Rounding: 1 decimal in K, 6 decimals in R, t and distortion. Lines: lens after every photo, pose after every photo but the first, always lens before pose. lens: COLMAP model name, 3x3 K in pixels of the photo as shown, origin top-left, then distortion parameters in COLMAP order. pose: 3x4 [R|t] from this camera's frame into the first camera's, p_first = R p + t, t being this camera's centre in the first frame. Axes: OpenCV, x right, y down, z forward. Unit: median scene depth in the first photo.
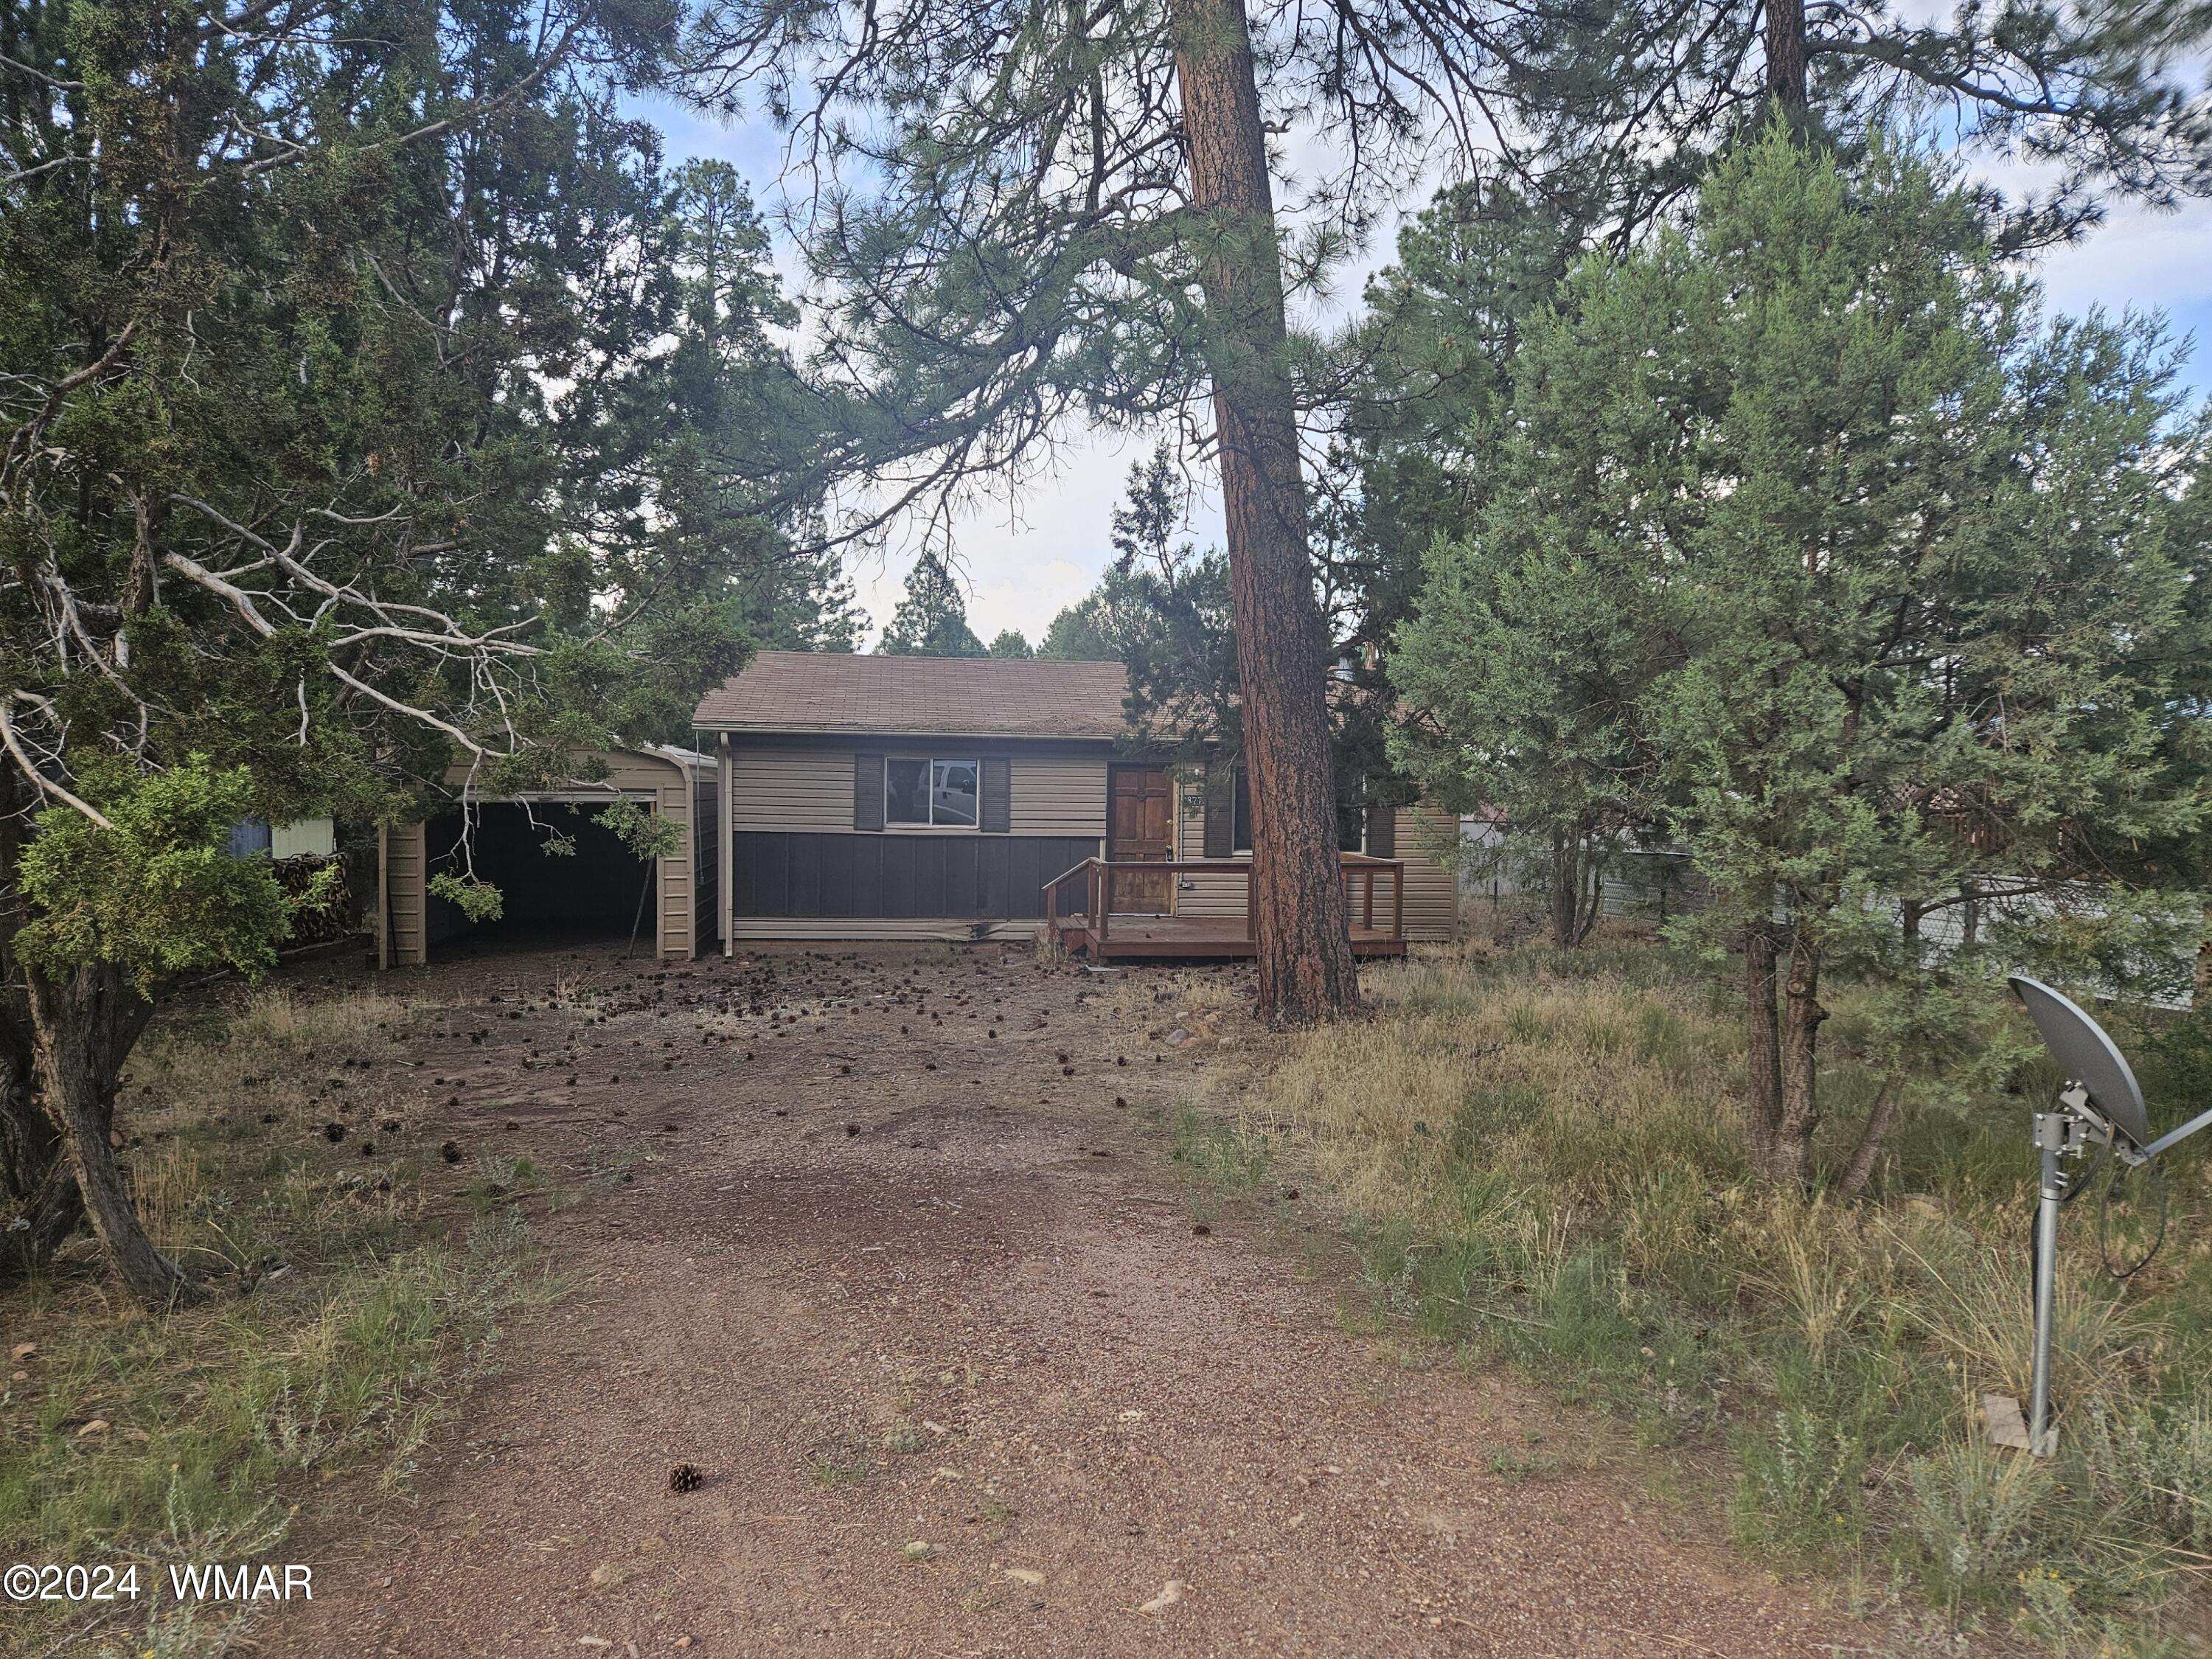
lens RADIAL K [[1488.1, 0, 1108.9], [0, 1488.1, 861.8], [0, 0, 1]] dist [0.083881, -0.069979]
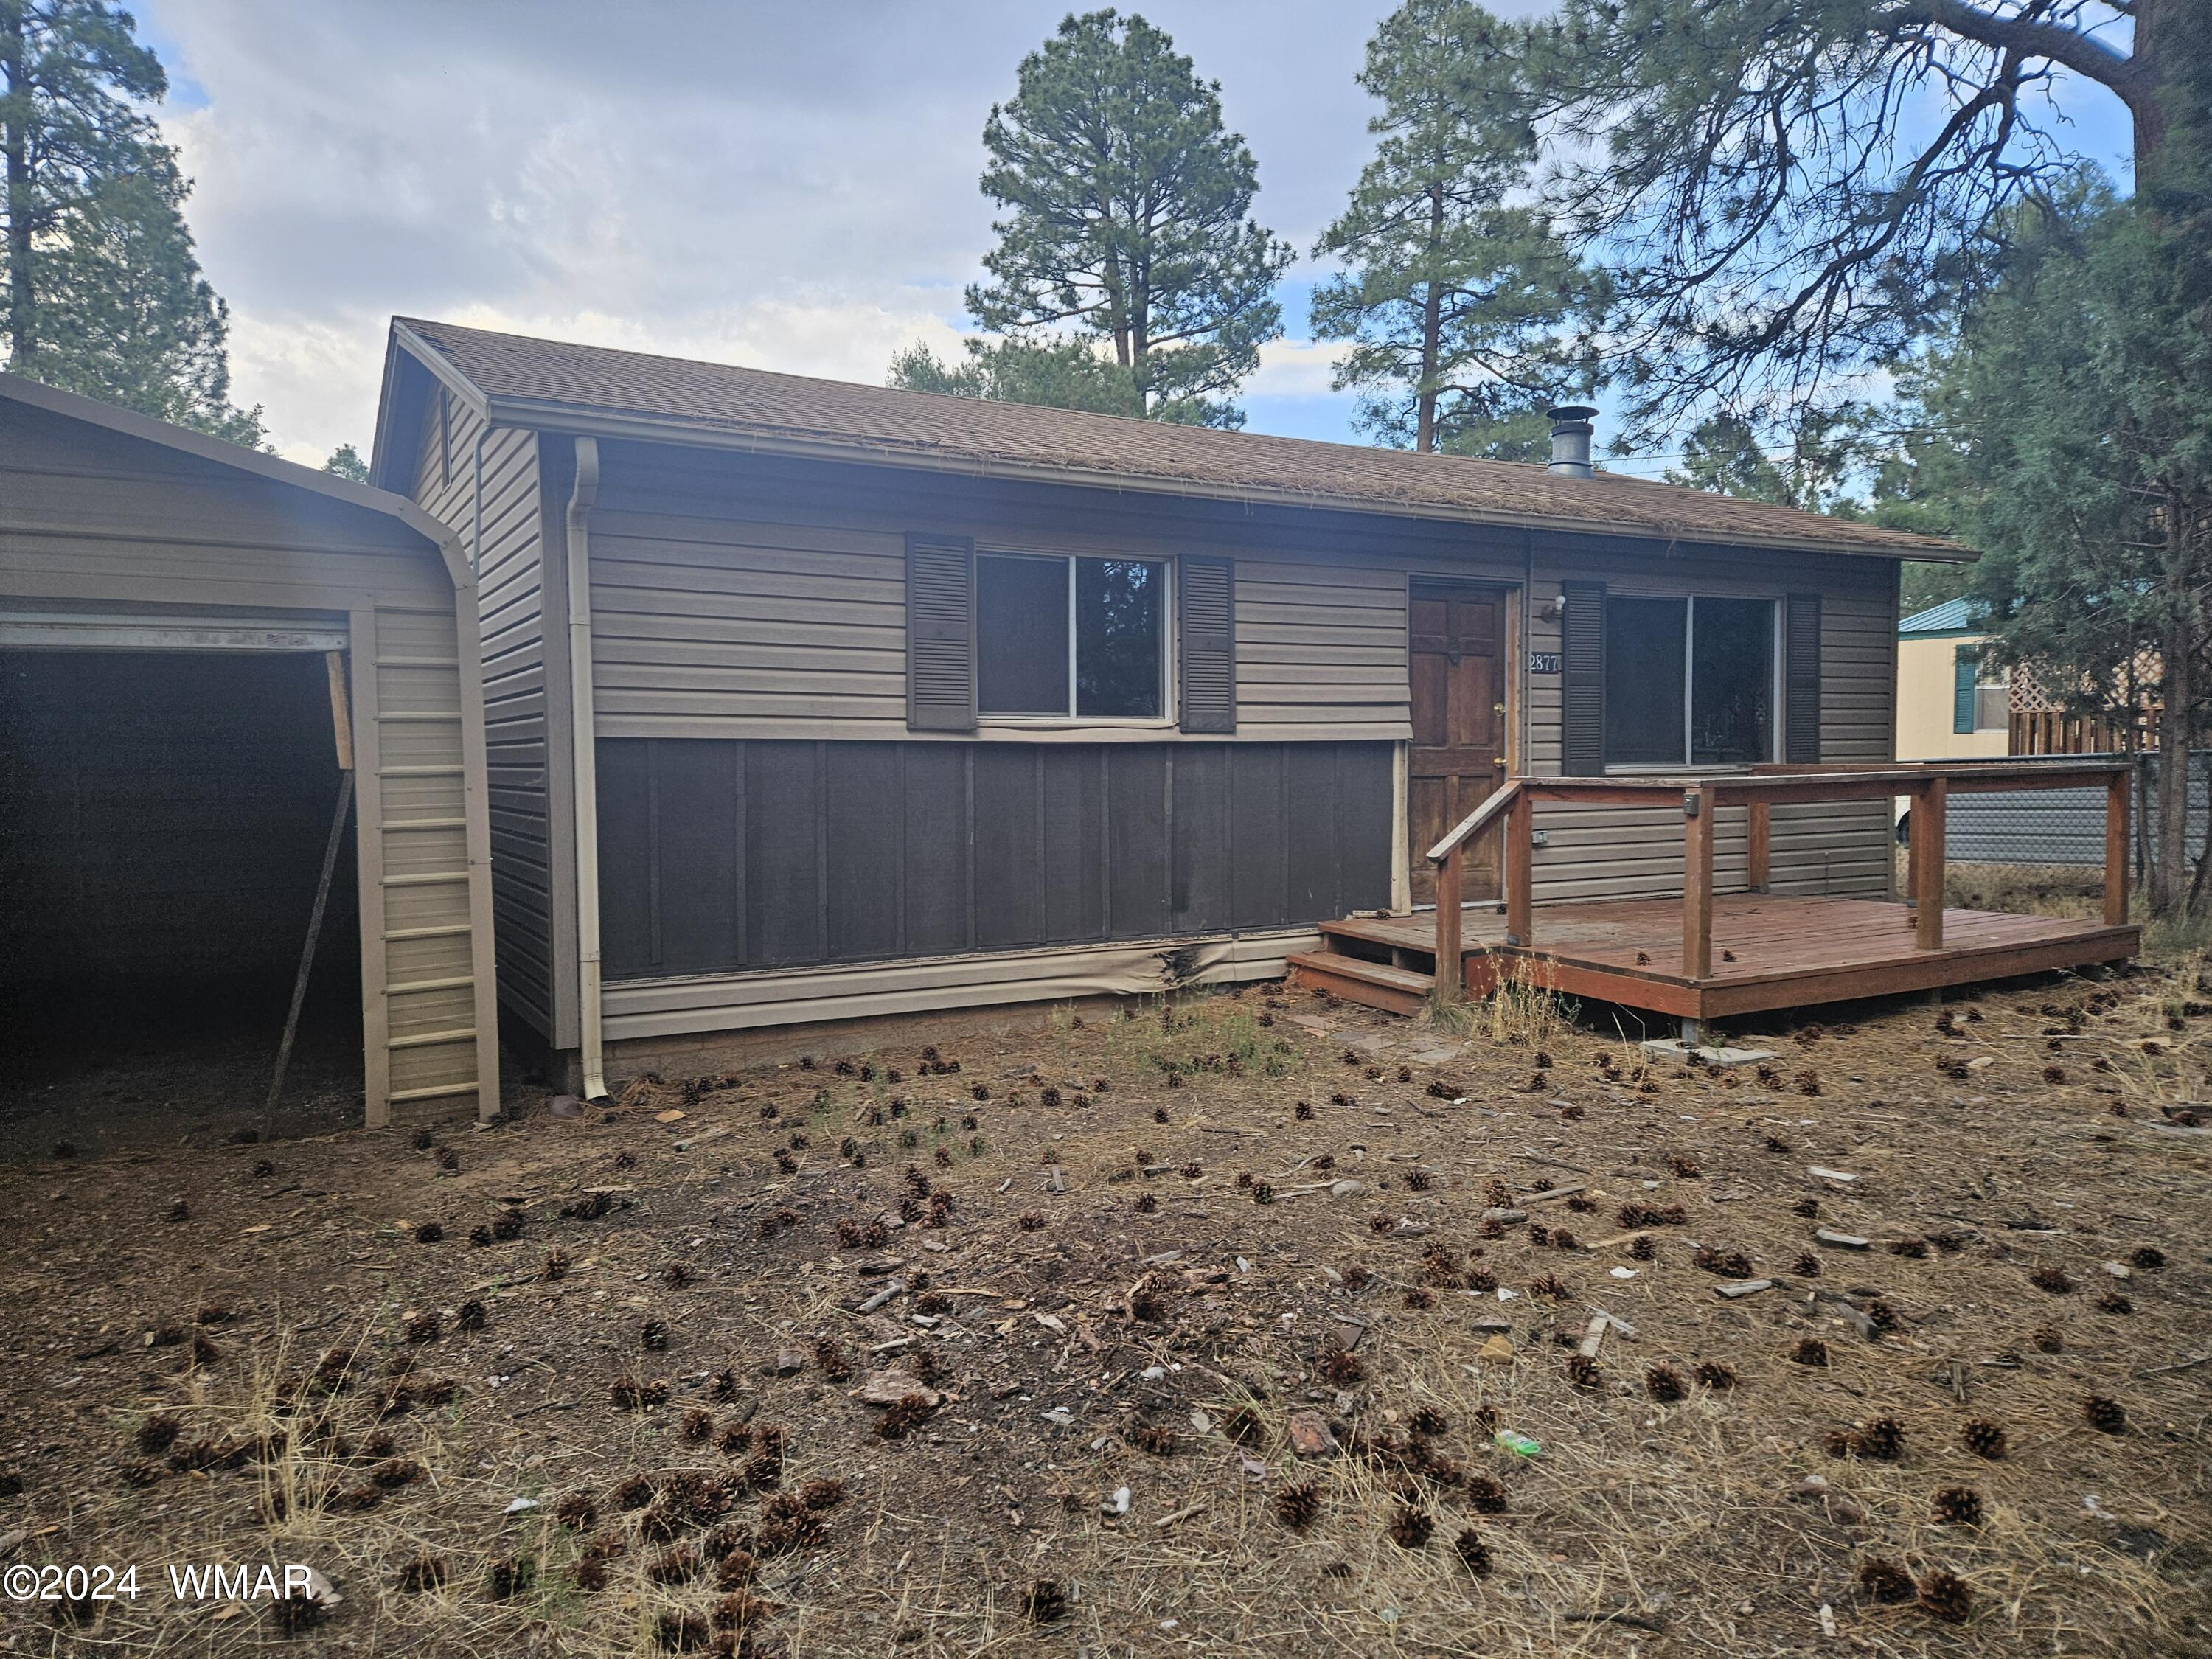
lens RADIAL K [[1442.6, 0, 1054.9], [0, 1442.6, 823.5], [0, 0, 1]] dist [0.077202, -0.065279]
pose [[0.925334, -0.039560, 0.377084, -0.282323], [0.043218, 0.999065, -0.001241, 0.004836], [-0.376683, 0.017445, 0.926178, 0.647478]]
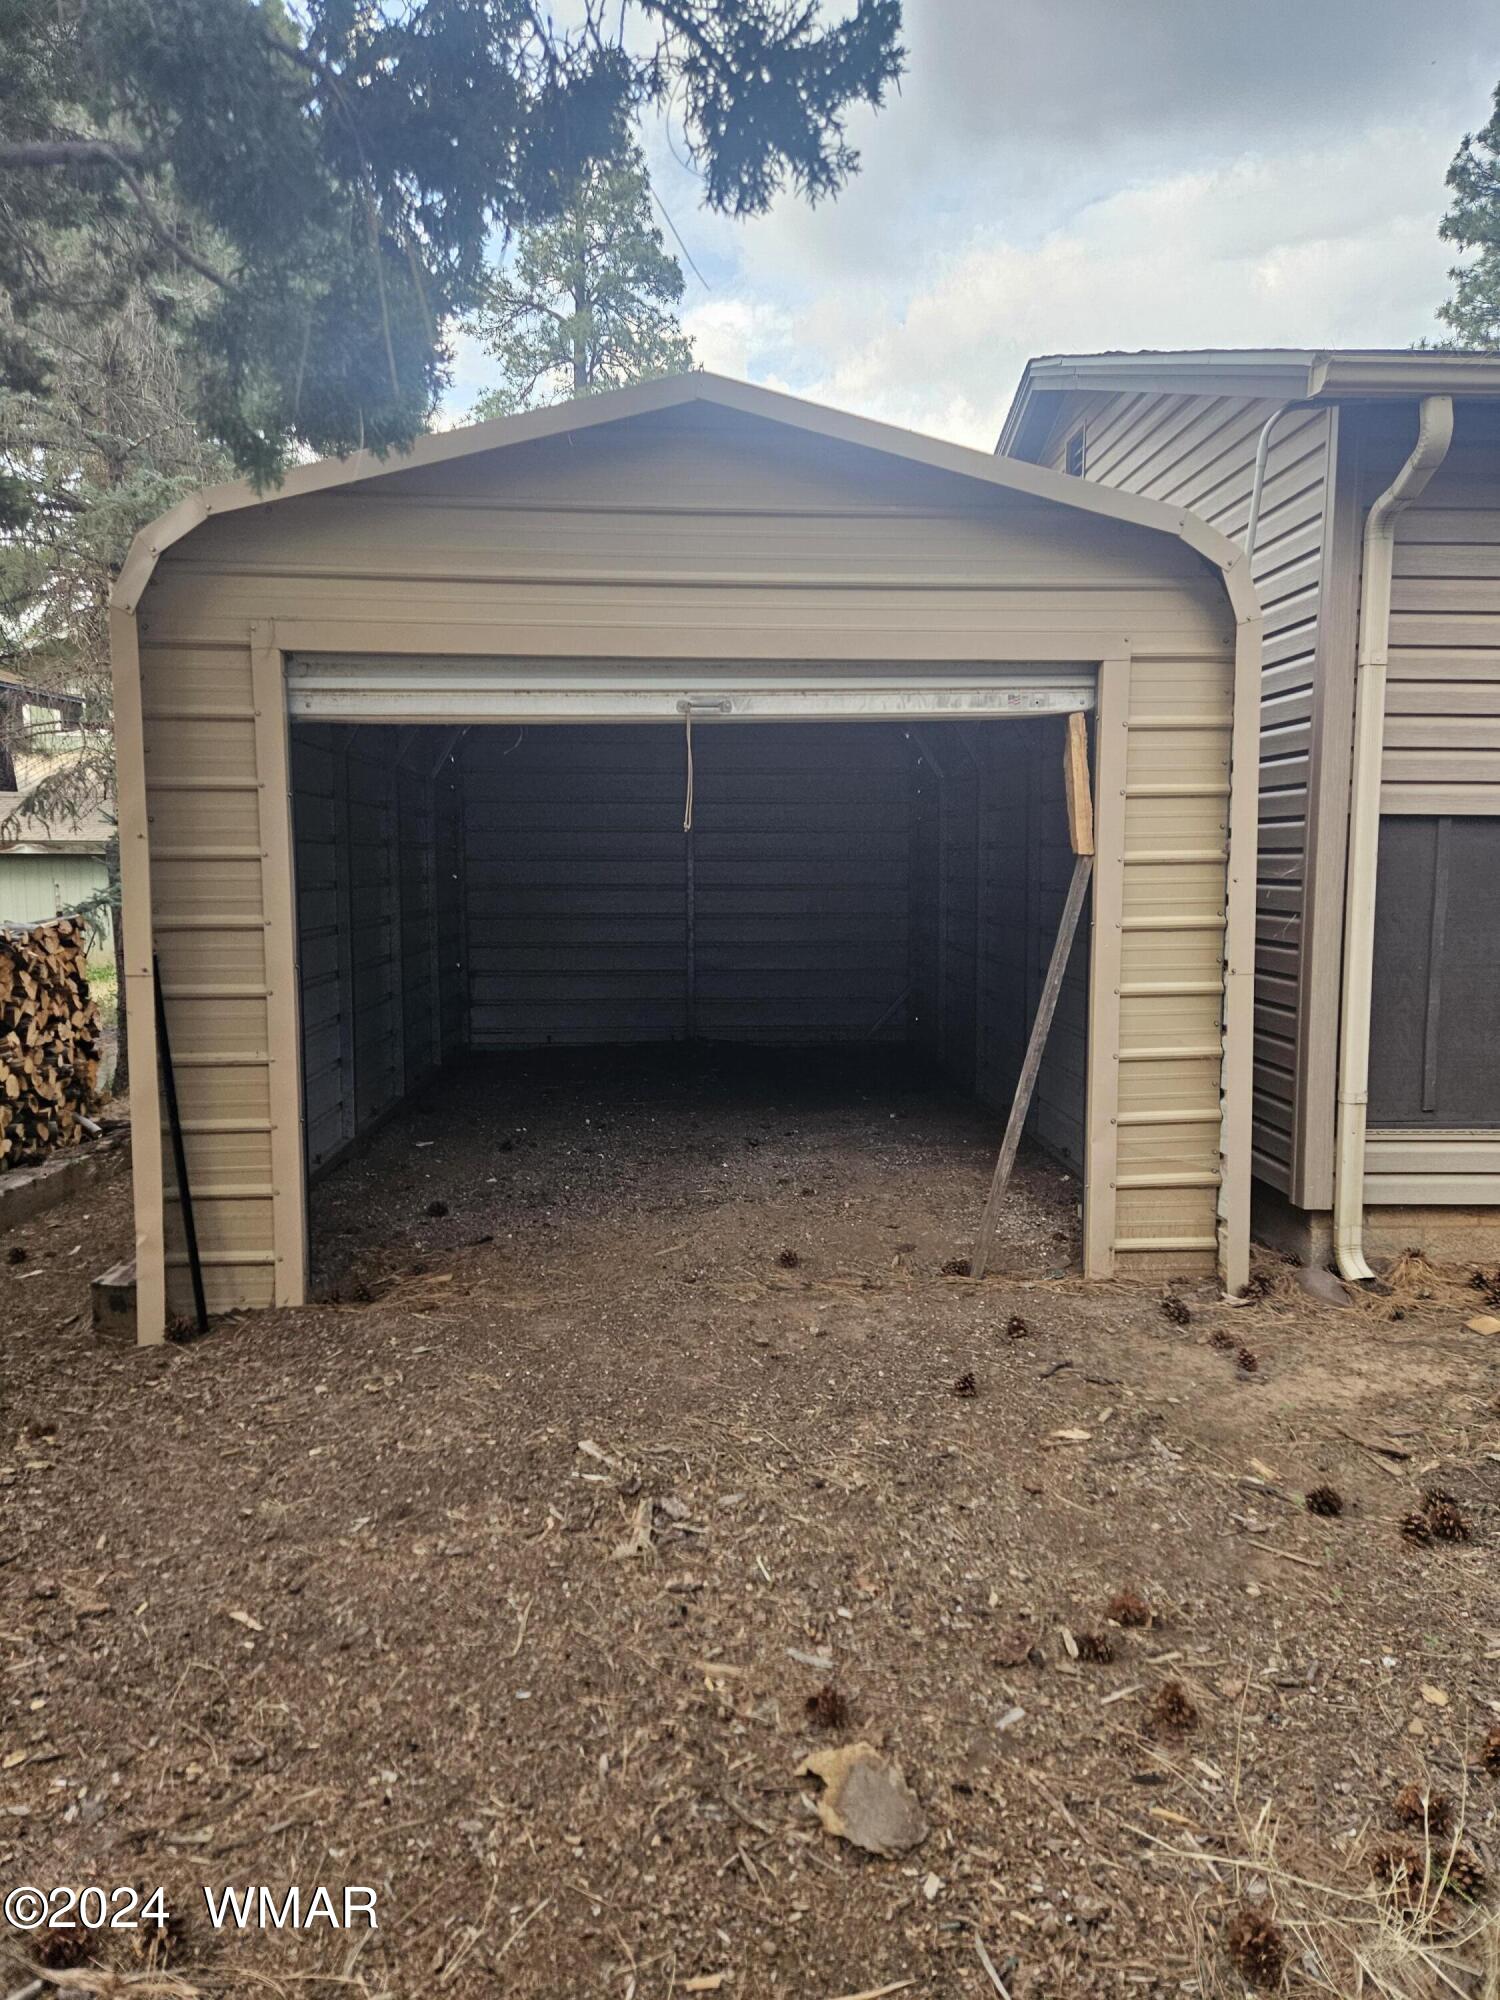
lens RADIAL K [[1303.3, 0, 763.6], [0, 1303.3, 978.5], [0, 0, 1]] dist [0.083133, -0.064438]
pose [[0.997674, -0.007752, -0.067724, -0.347415], [0.010356, 0.999217, 0.038183, -0.001129], [0.067375, -0.038796, 0.996973, 0.757832]]
